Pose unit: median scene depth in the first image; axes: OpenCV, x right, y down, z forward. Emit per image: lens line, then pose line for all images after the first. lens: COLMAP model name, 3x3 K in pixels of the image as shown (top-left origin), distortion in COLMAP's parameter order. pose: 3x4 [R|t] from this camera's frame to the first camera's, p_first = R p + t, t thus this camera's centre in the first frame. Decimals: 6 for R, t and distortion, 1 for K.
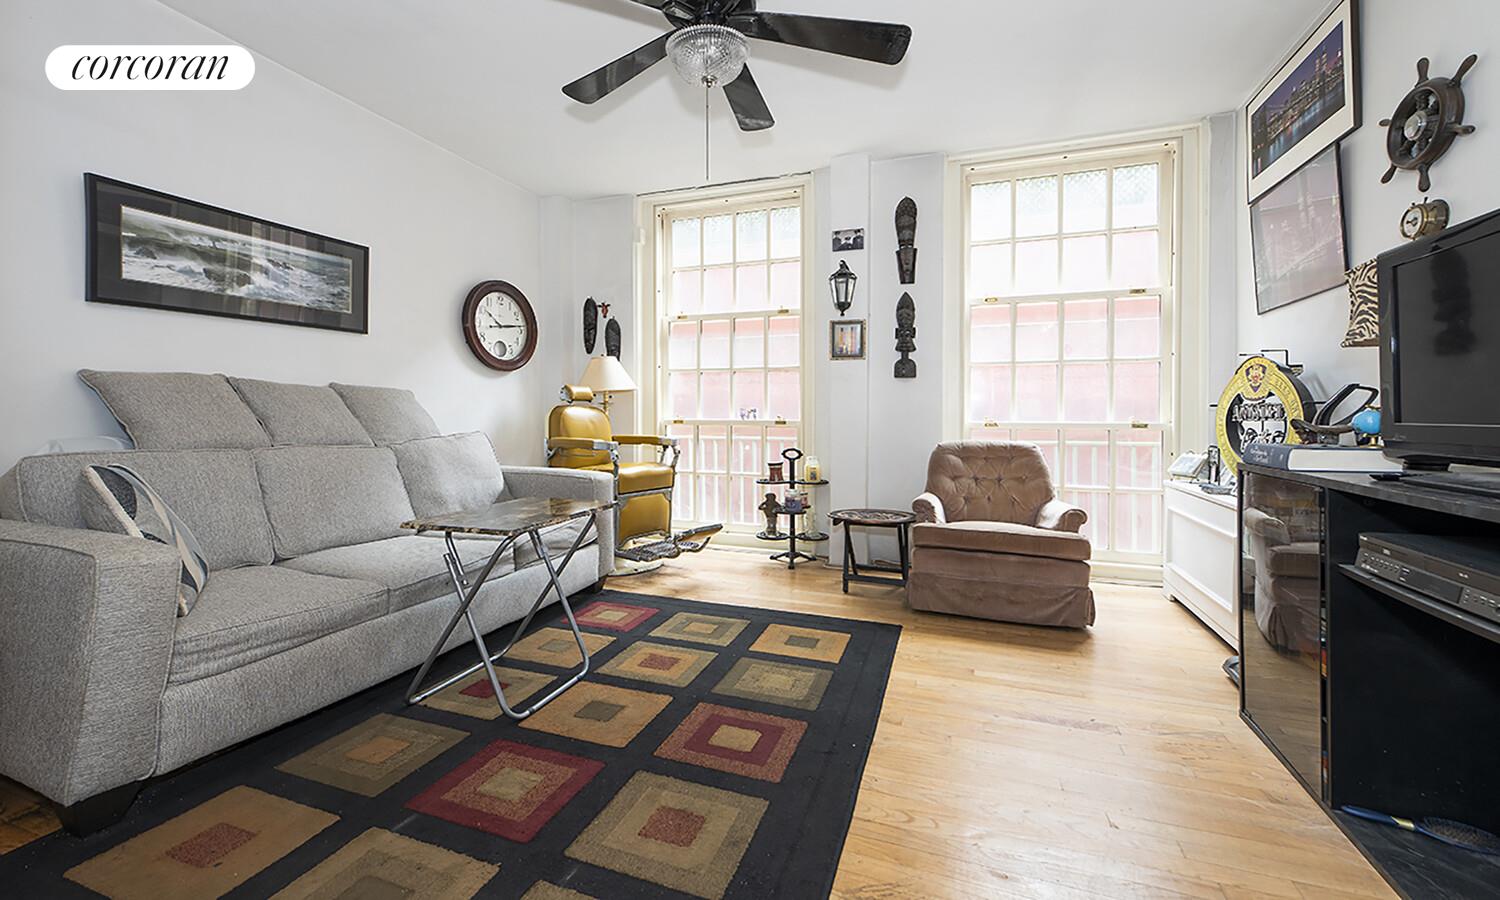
lens RADIAL K [[645.0, 0, 753.7], [0, 645.0, 423.7], [0, 0, 1]] dist [-0.000079, 0.000019]
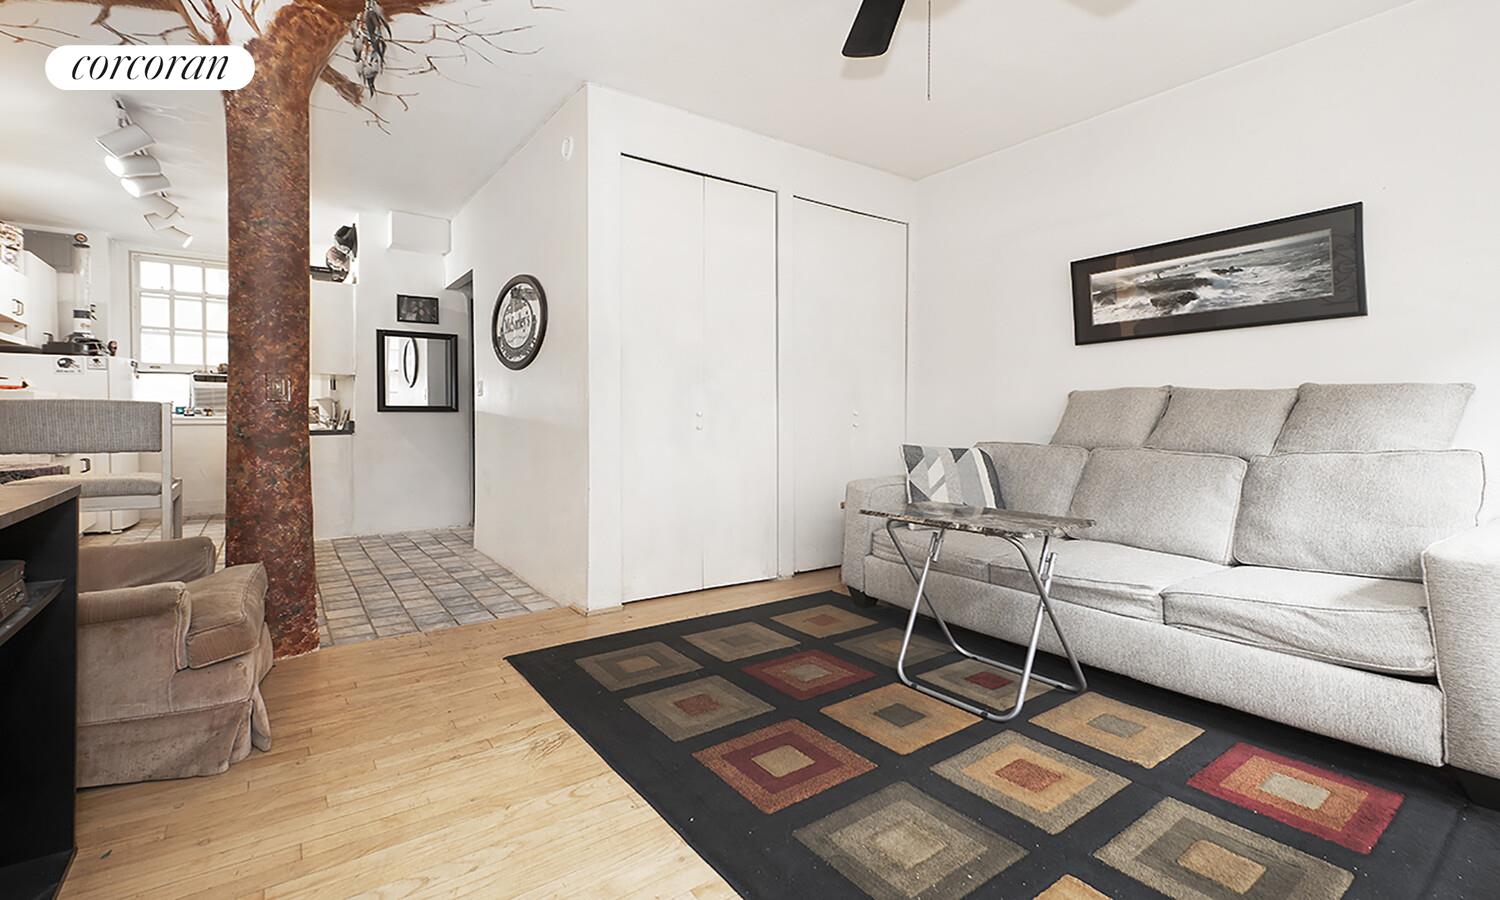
lens RADIAL K [[645.0, 0, 753.7], [0, 645.0, 423.7], [0, 0, 1]] dist [-0.000079, 0.000019]
pose [[-0.571475, -0.003046, -0.820614, 0.594811], [-0.020188, 0.999743, 0.010348, -0.006591], [0.820371, 0.022480, -0.571390, 1.158460]]
